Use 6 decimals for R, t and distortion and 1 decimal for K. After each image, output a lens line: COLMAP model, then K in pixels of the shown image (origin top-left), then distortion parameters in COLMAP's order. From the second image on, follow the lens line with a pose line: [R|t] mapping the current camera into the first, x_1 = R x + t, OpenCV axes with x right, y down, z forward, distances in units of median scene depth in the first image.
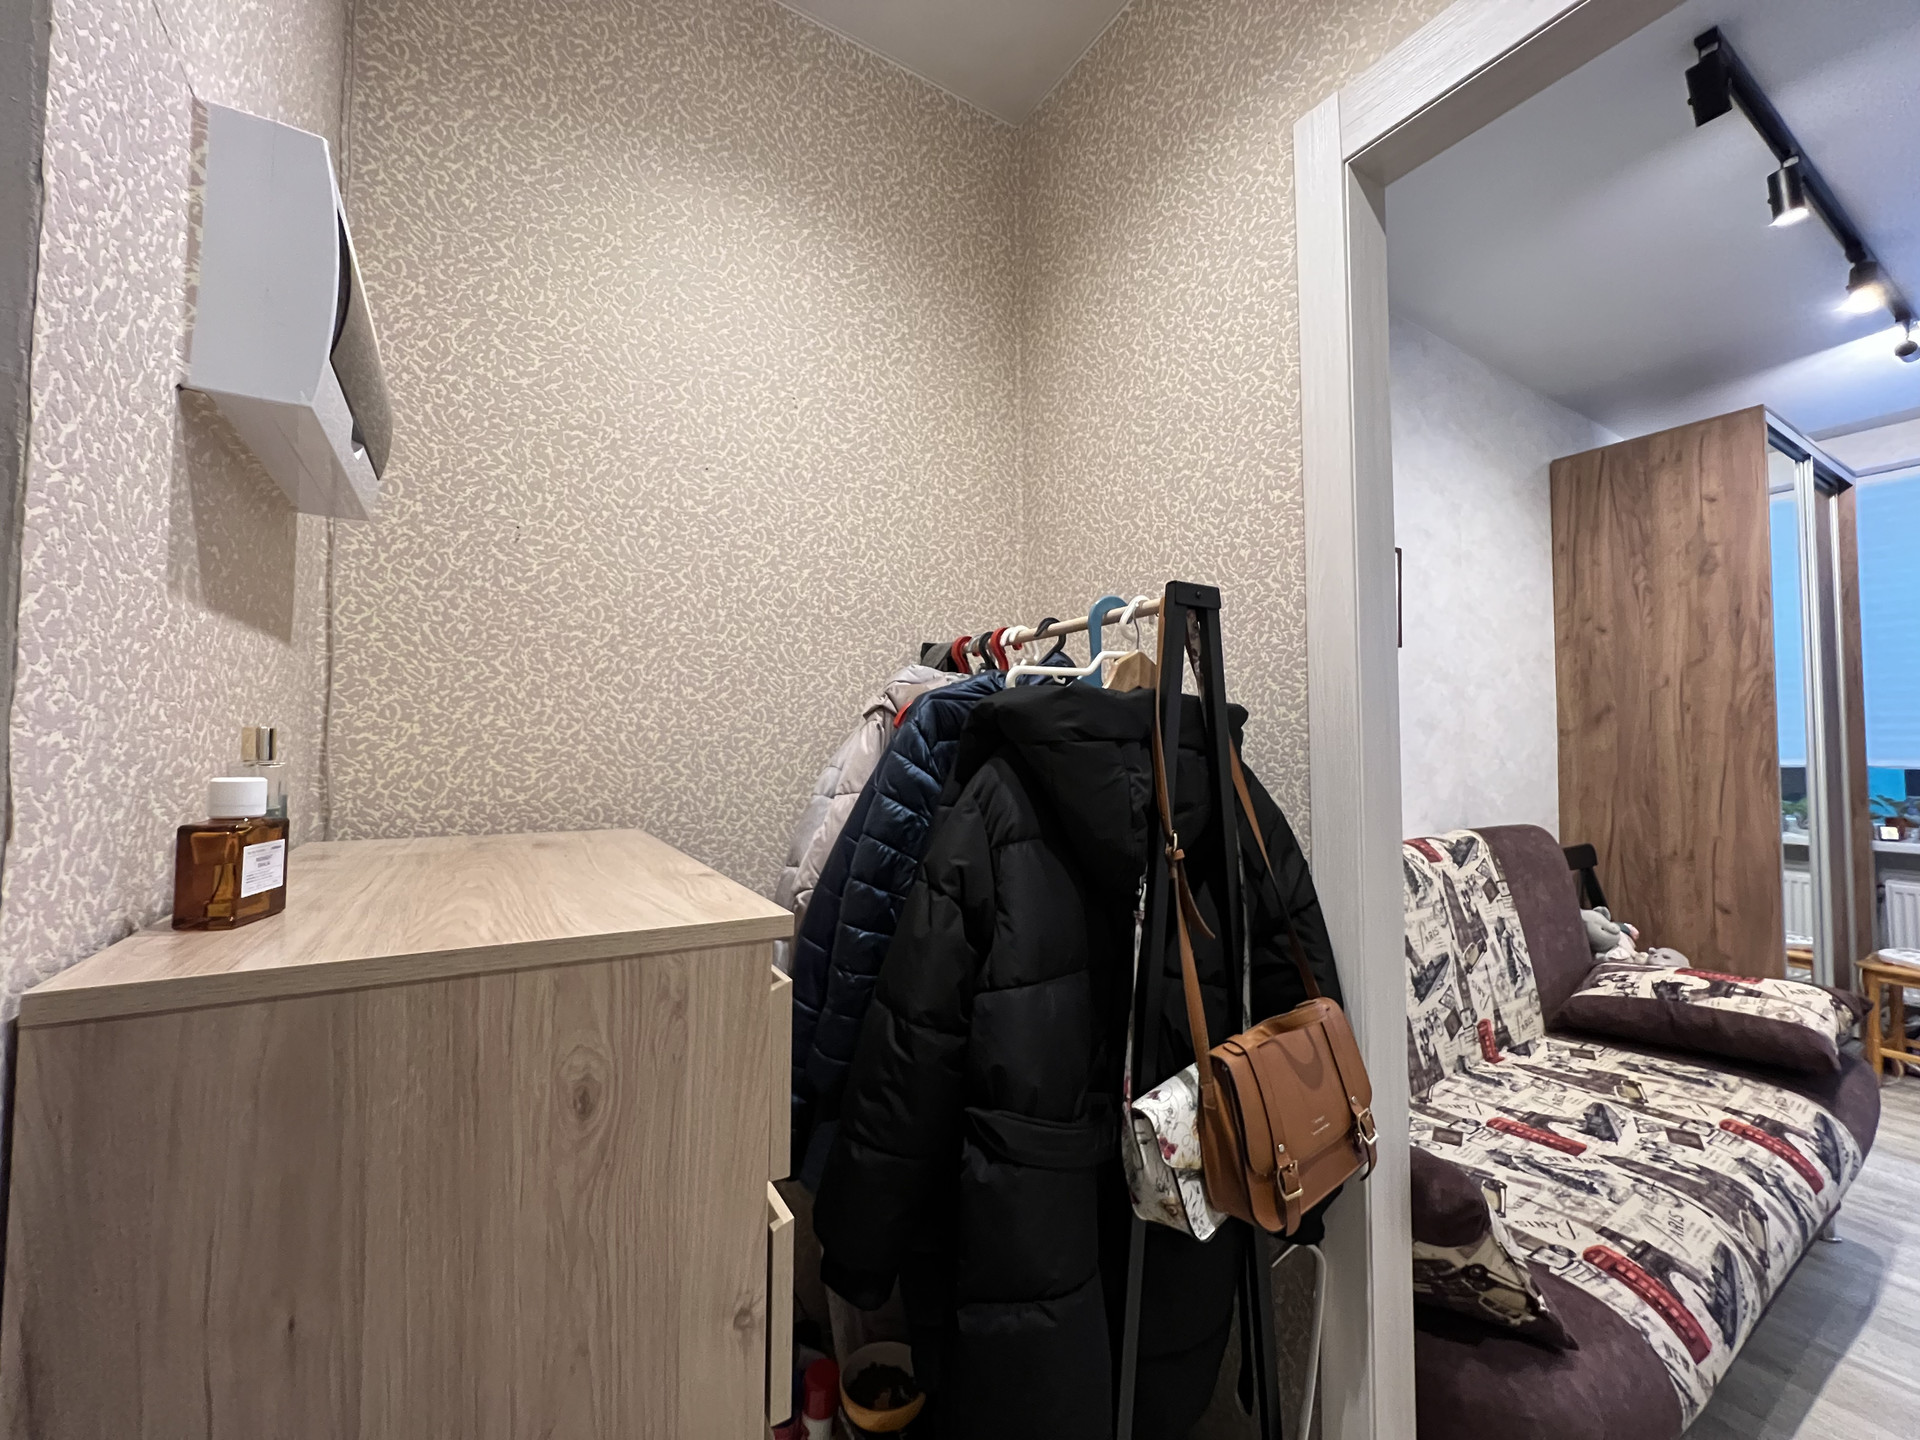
lens RADIAL K [[778.2, 0, 960.0], [0, 778.2, 720.0], [0, 0, 1]] dist [0.000140, 0.000170]
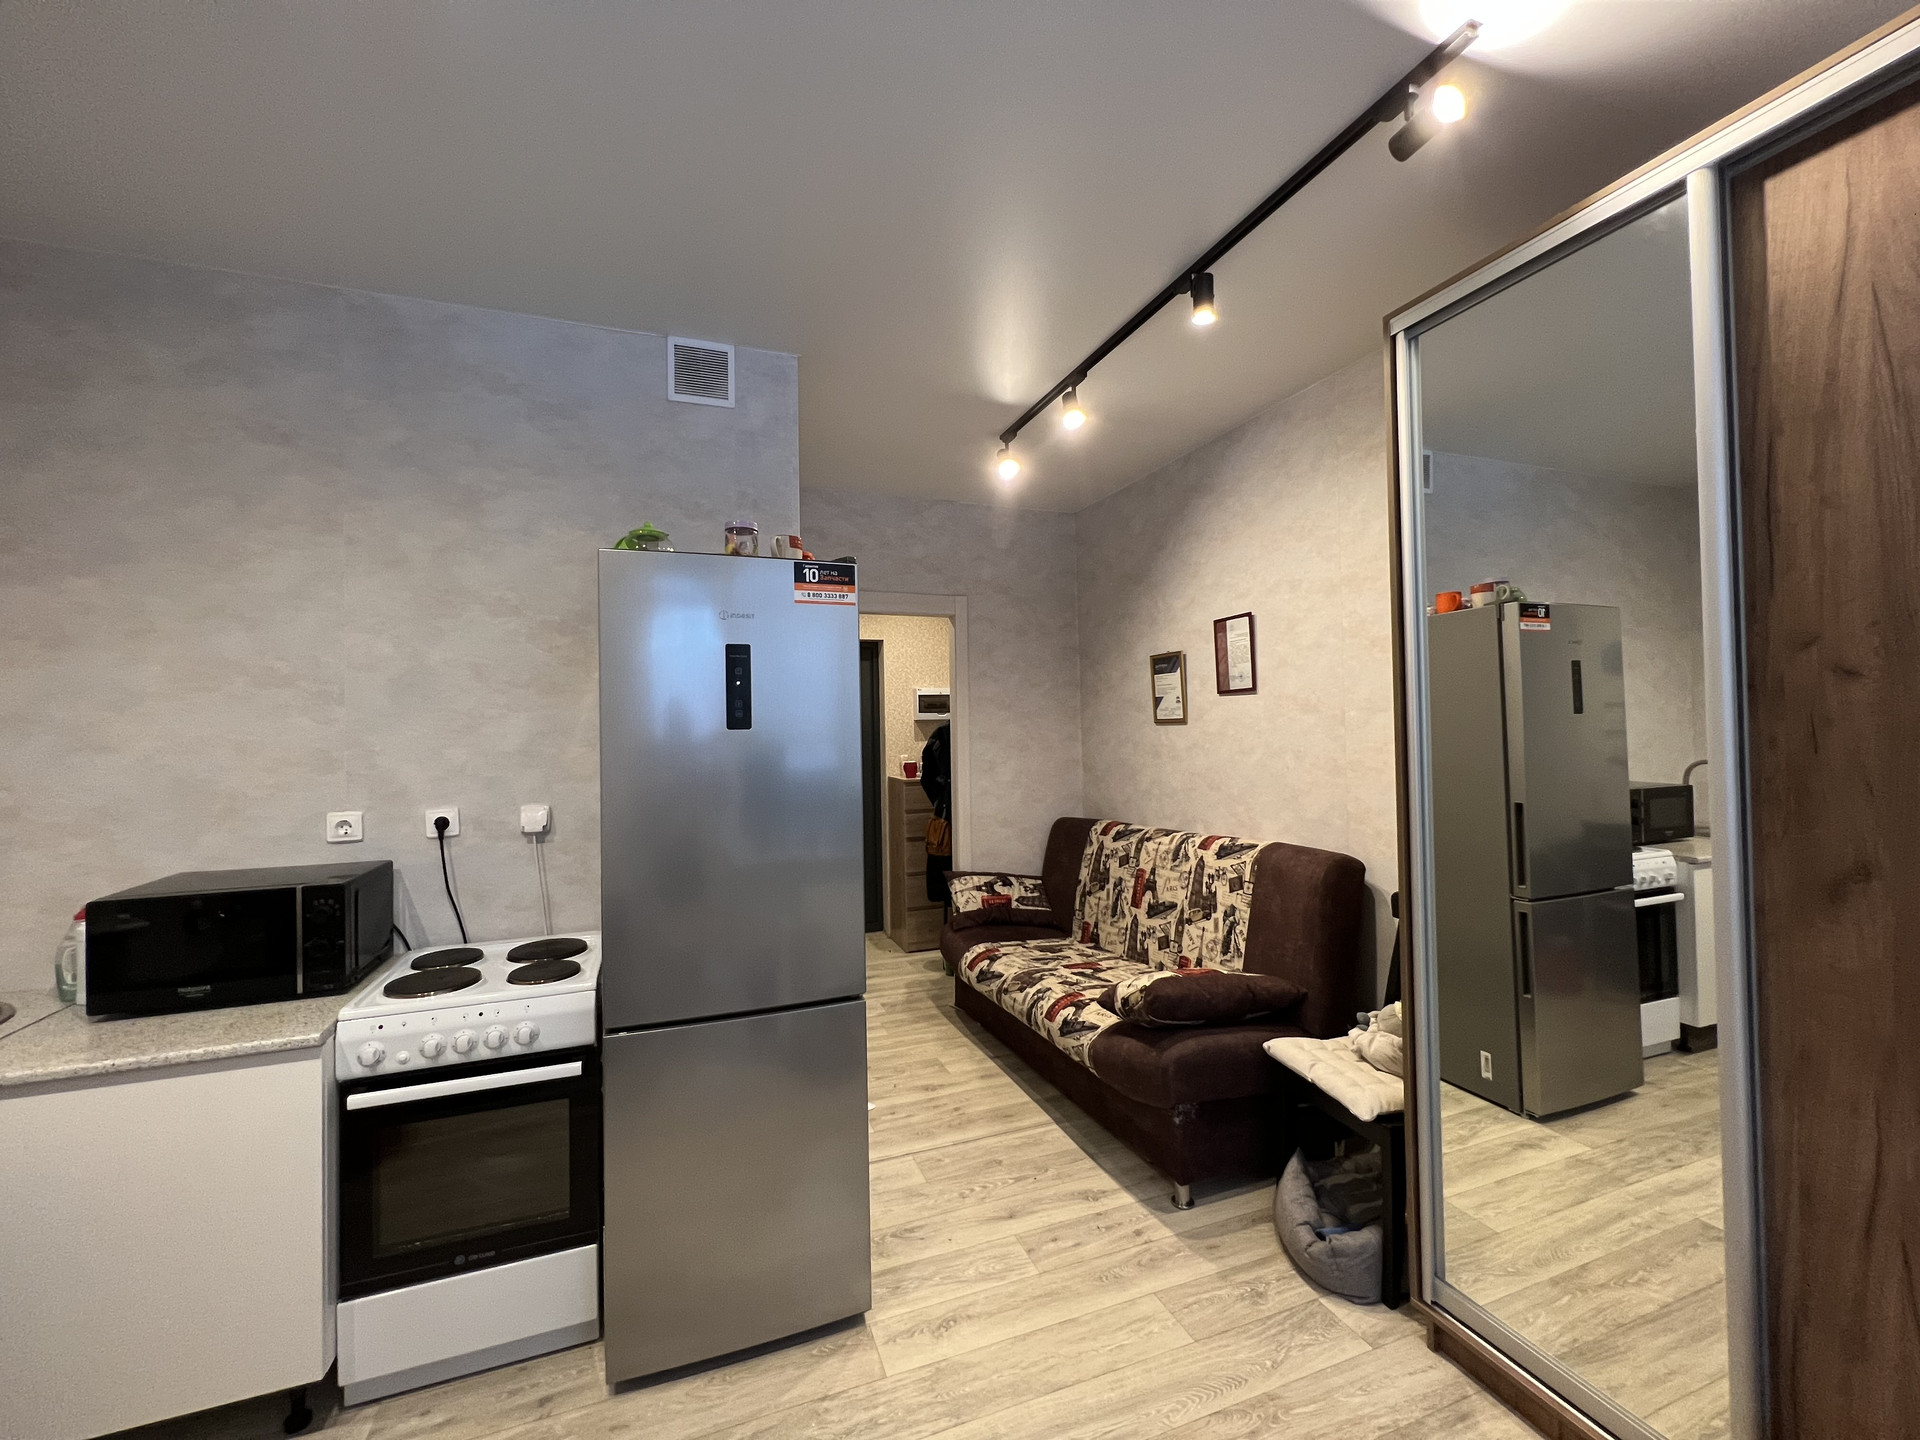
lens RADIAL K [[765.4, 0, 960.0], [0, 765.4, 720.0], [0, 0, 1]] dist [0.000674, 0.000356]
pose [[-0.189737, -0.013081, -0.981748, 2.293738], [0.054092, 0.998253, -0.023755, -0.050504], [0.980344, -0.057612, -0.188698, 0.928956]]
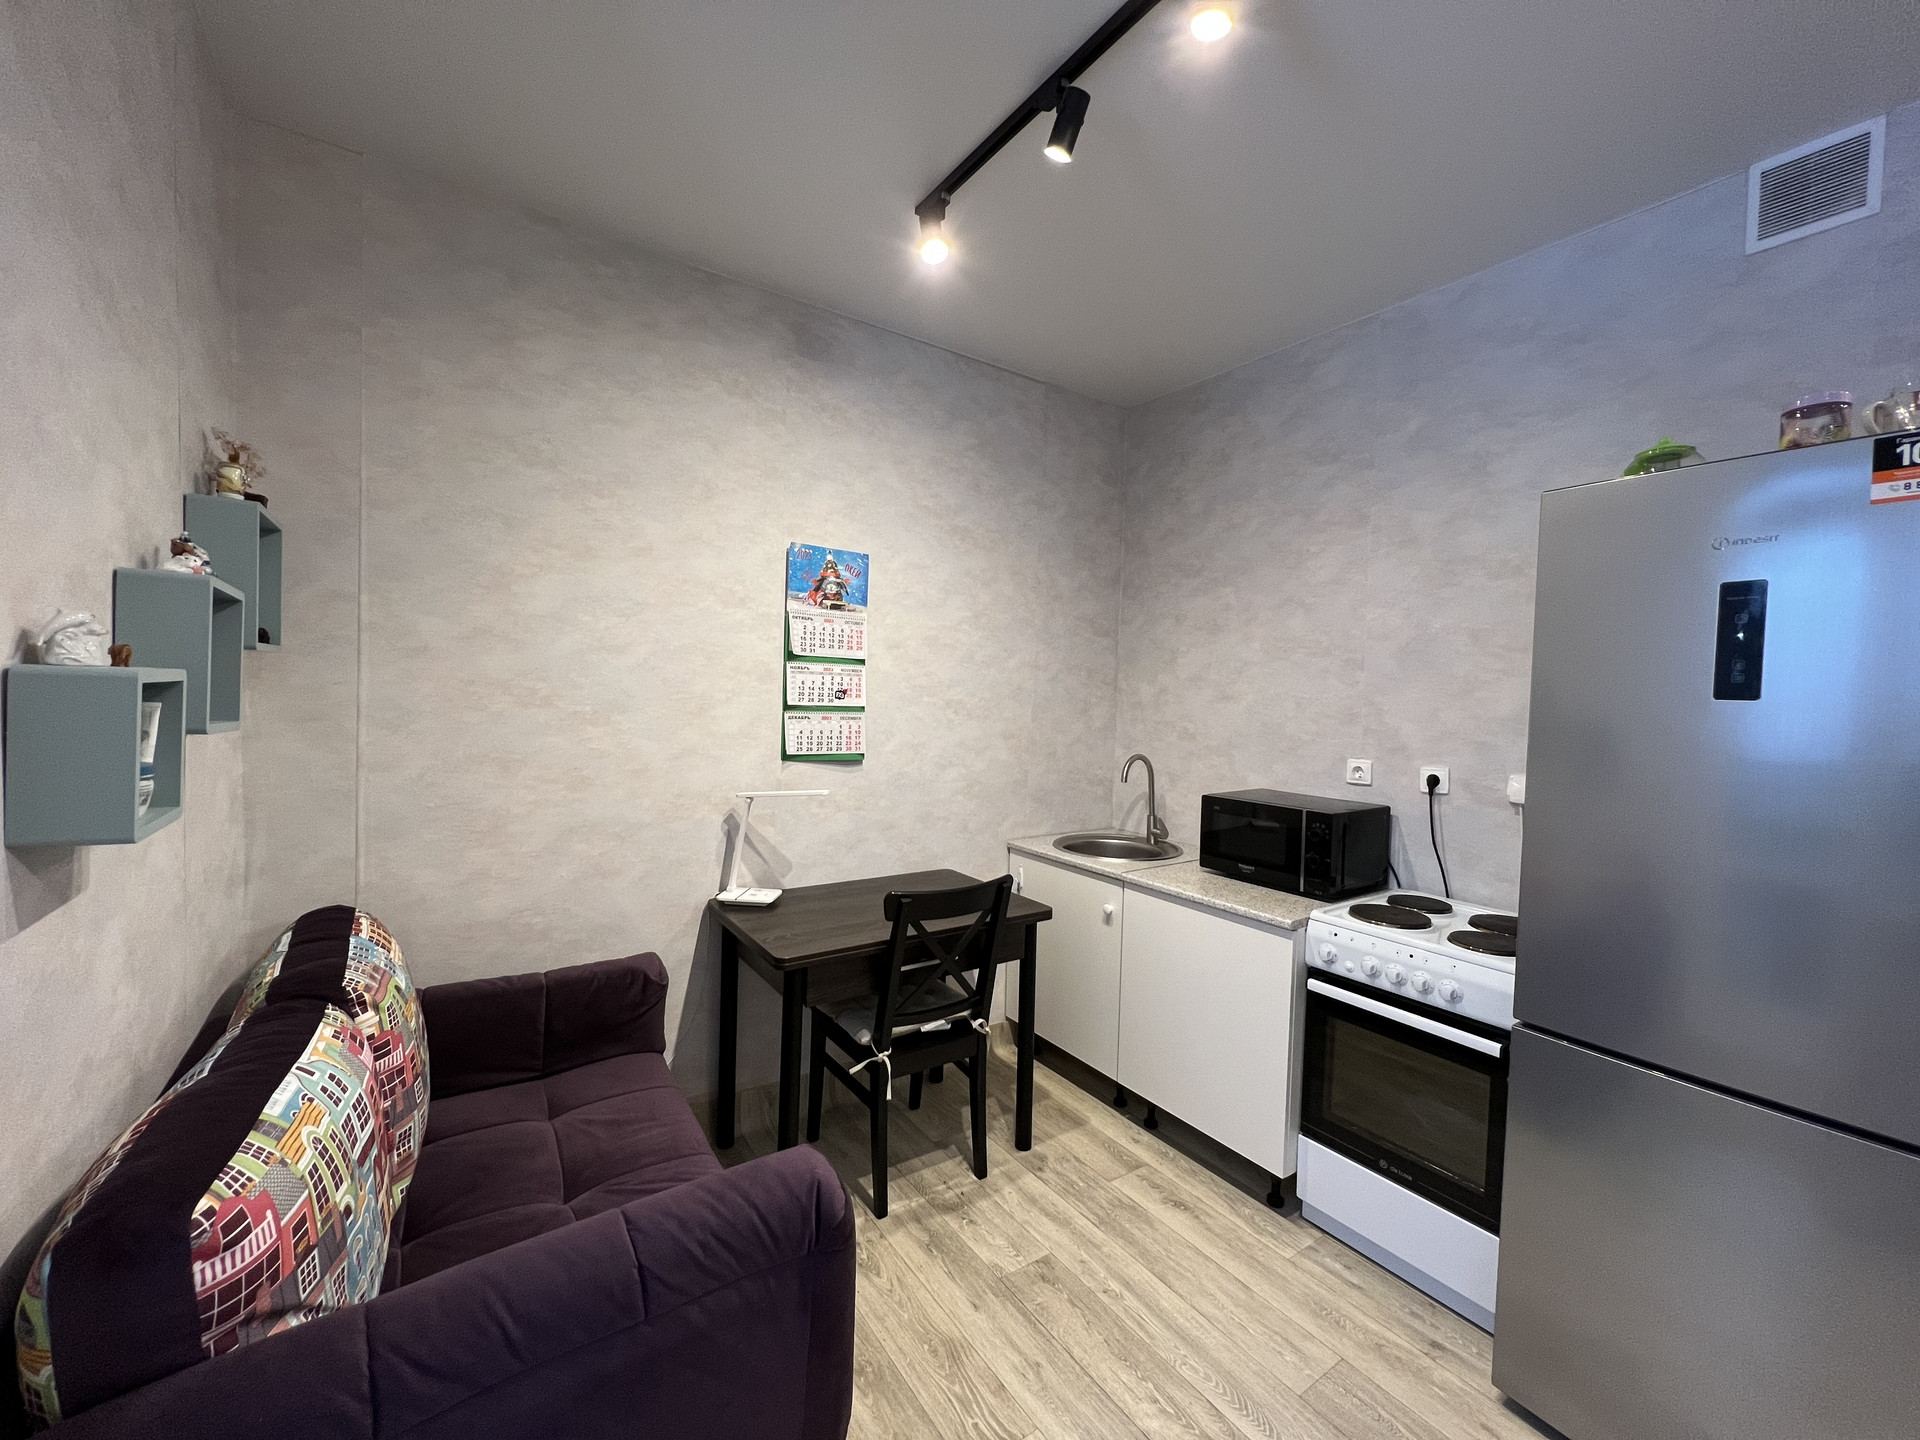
lens RADIAL K [[765.4, 0, 960.0], [0, 765.4, 720.0], [0, 0, 1]] dist [0.000674, 0.000356]
pose [[-0.997694, -0.030610, -0.060583, 2.159437], [-0.030486, 0.999531, -0.002975, -0.036461], [0.060646, -0.001121, -0.998159, 1.107502]]
